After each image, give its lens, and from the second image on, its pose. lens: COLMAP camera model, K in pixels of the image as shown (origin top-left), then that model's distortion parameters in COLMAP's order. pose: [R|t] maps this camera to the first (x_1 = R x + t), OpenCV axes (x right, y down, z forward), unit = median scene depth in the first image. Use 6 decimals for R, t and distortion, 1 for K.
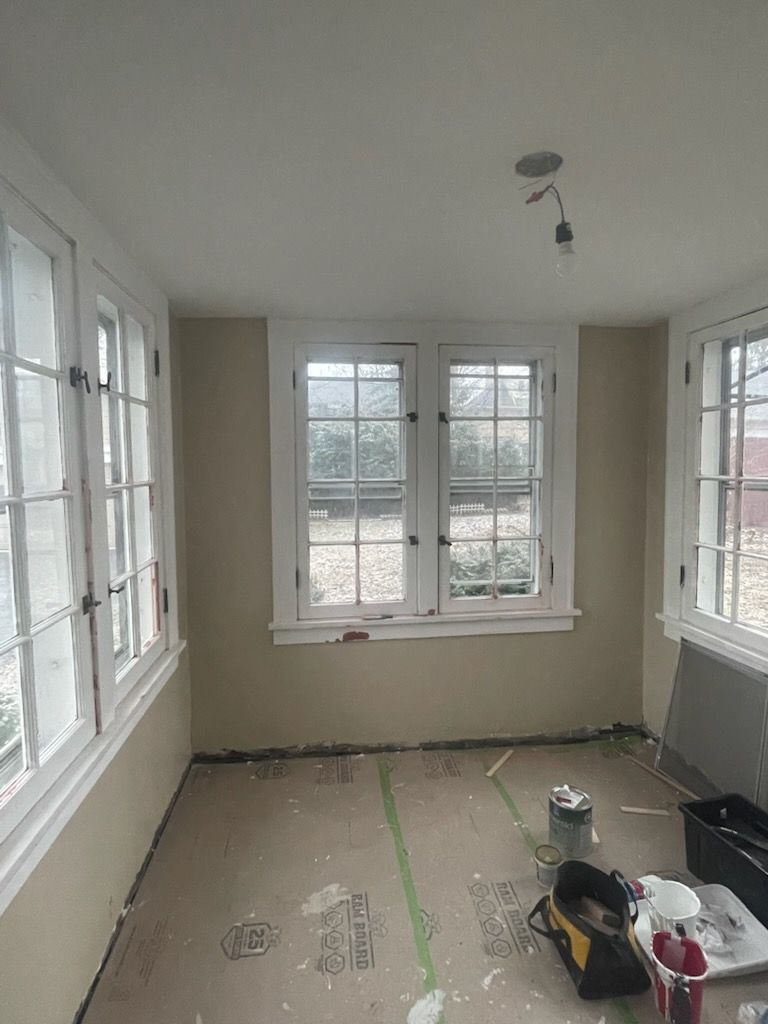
lens RADIAL K [[527.0, 0, 377.9], [0, 527.0, 497.4], [0, 0, 1]] dist [-0.016037, -0.001357]
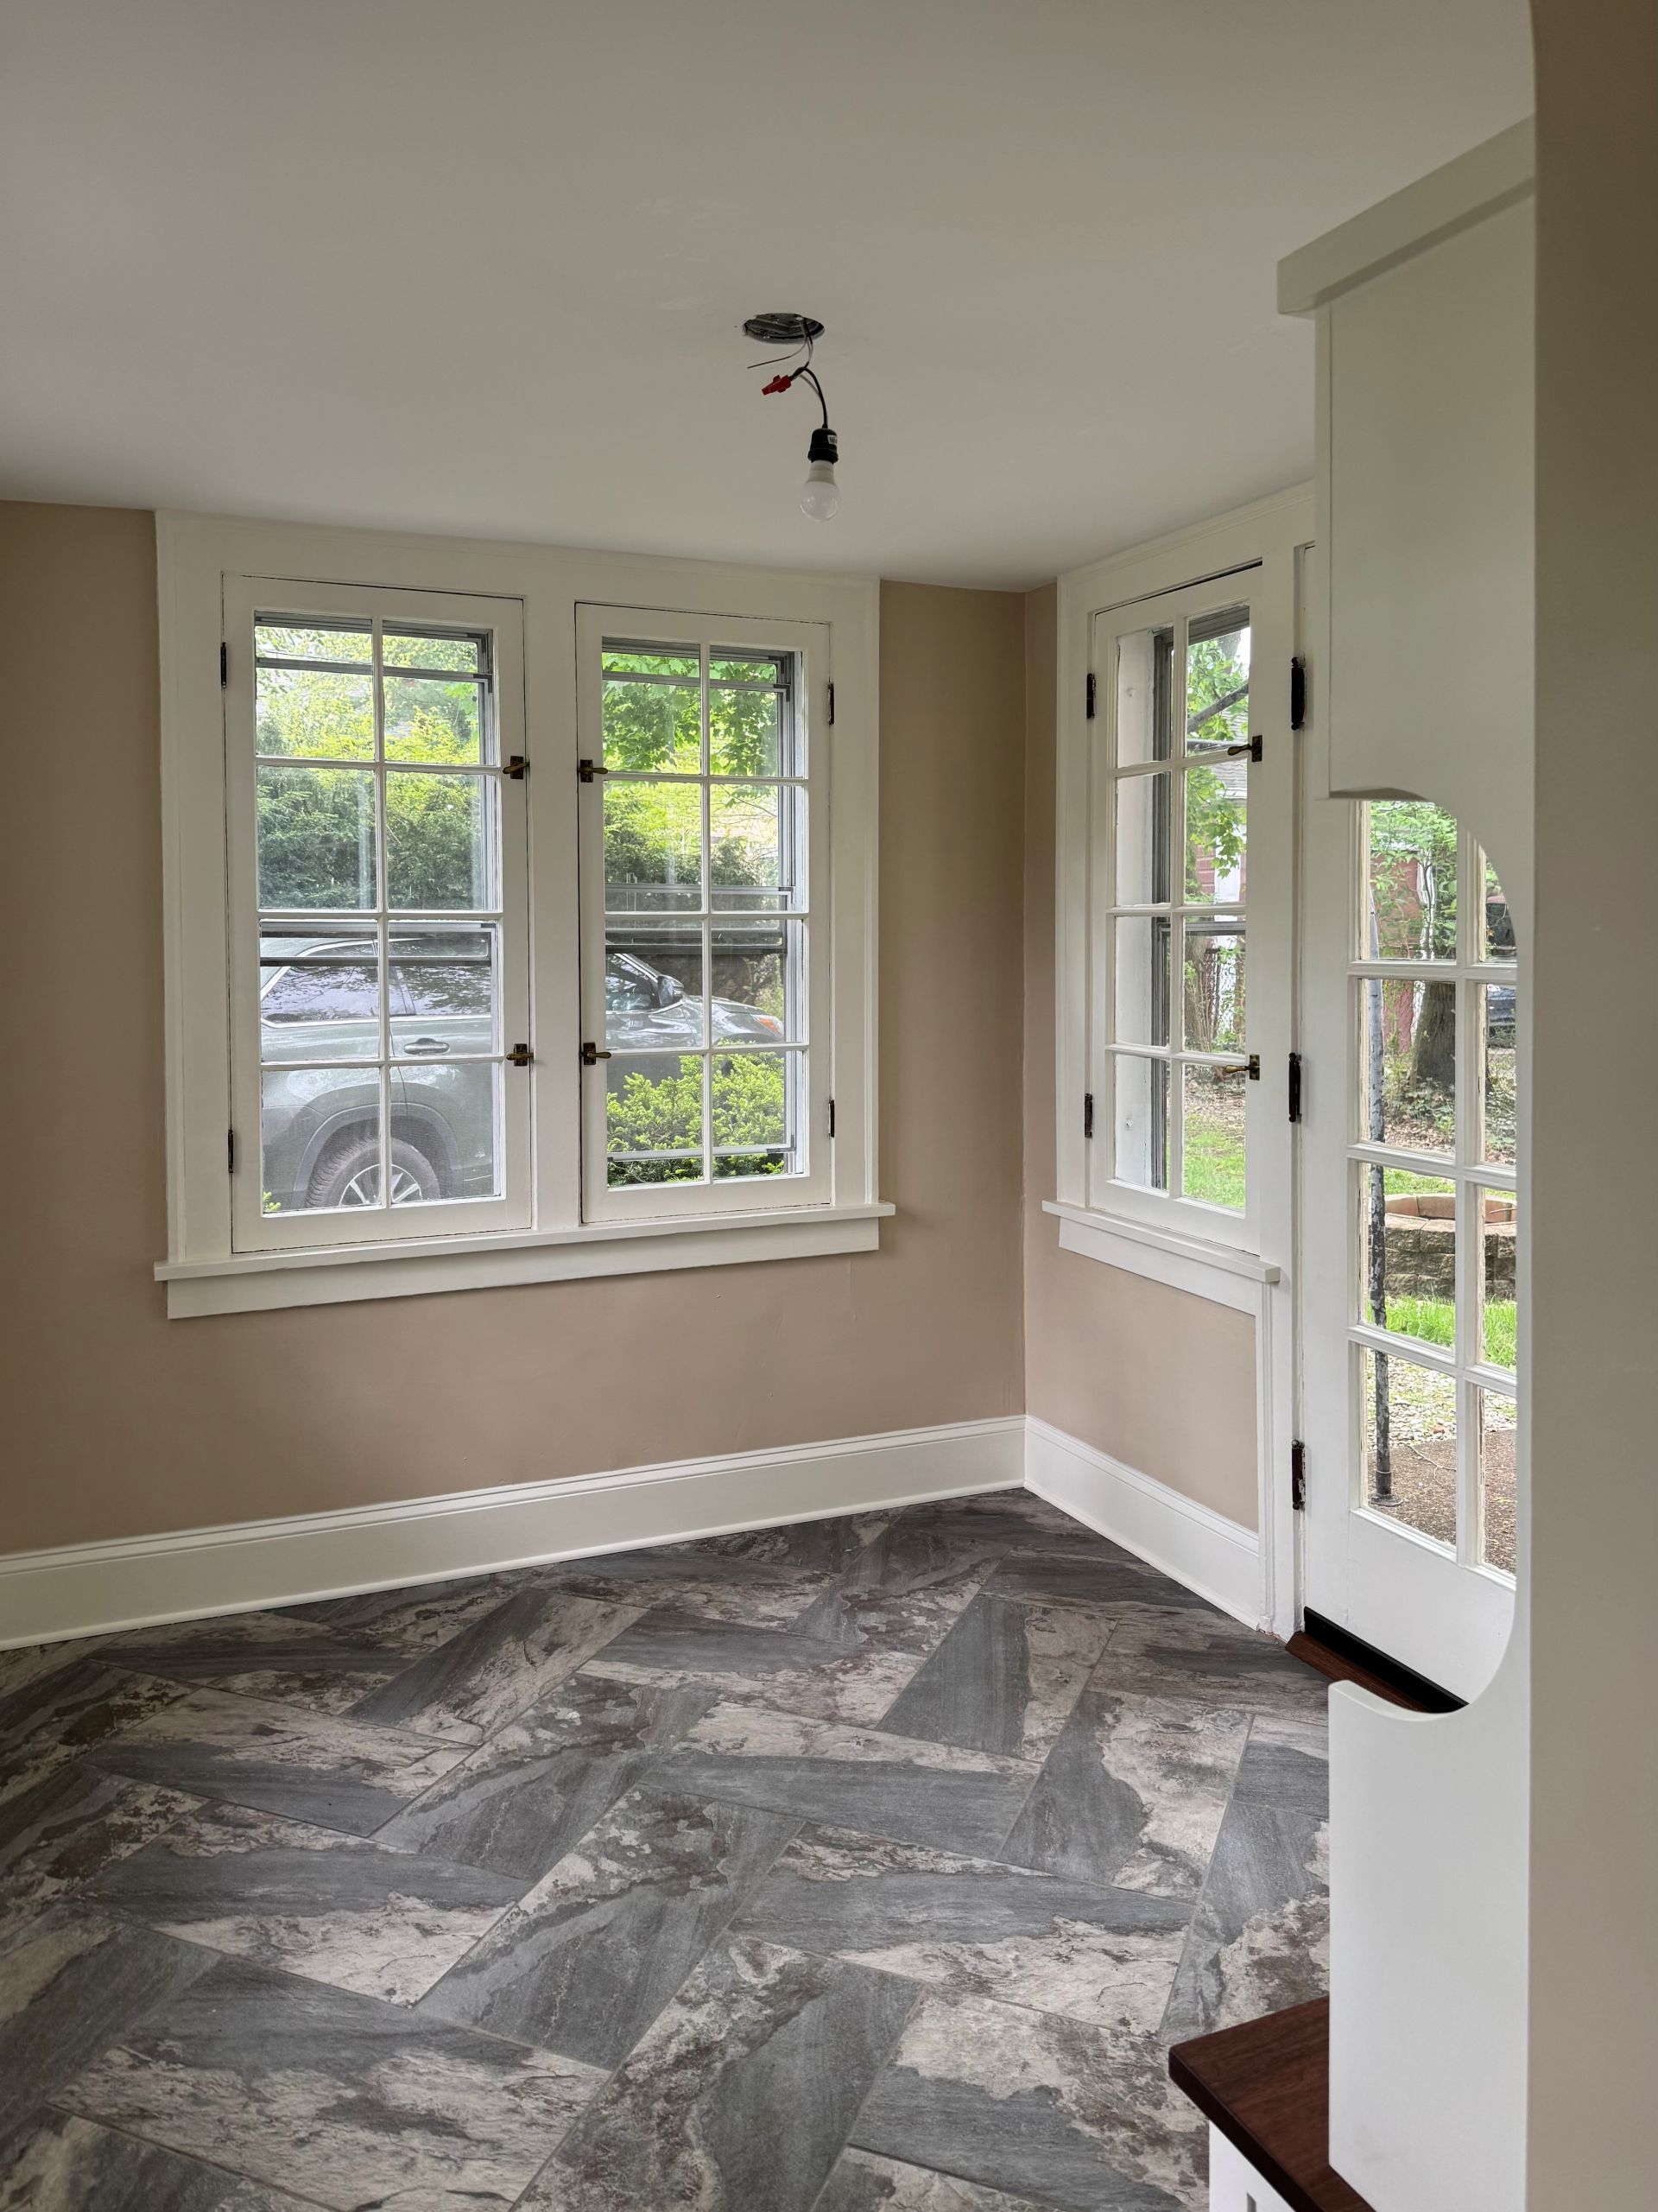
lens RADIAL K [[1621.9, 0, 836.9], [0, 1621.9, 1038.5], [0, 0, 1]] dist [0.020243, -0.019929]
pose [[0.952741, -0.010535, 0.303600, -0.092950], [0.012381, 0.999915, -0.004157, 0.080707], [-0.303530, 0.007720, 0.952790, -0.351581]]
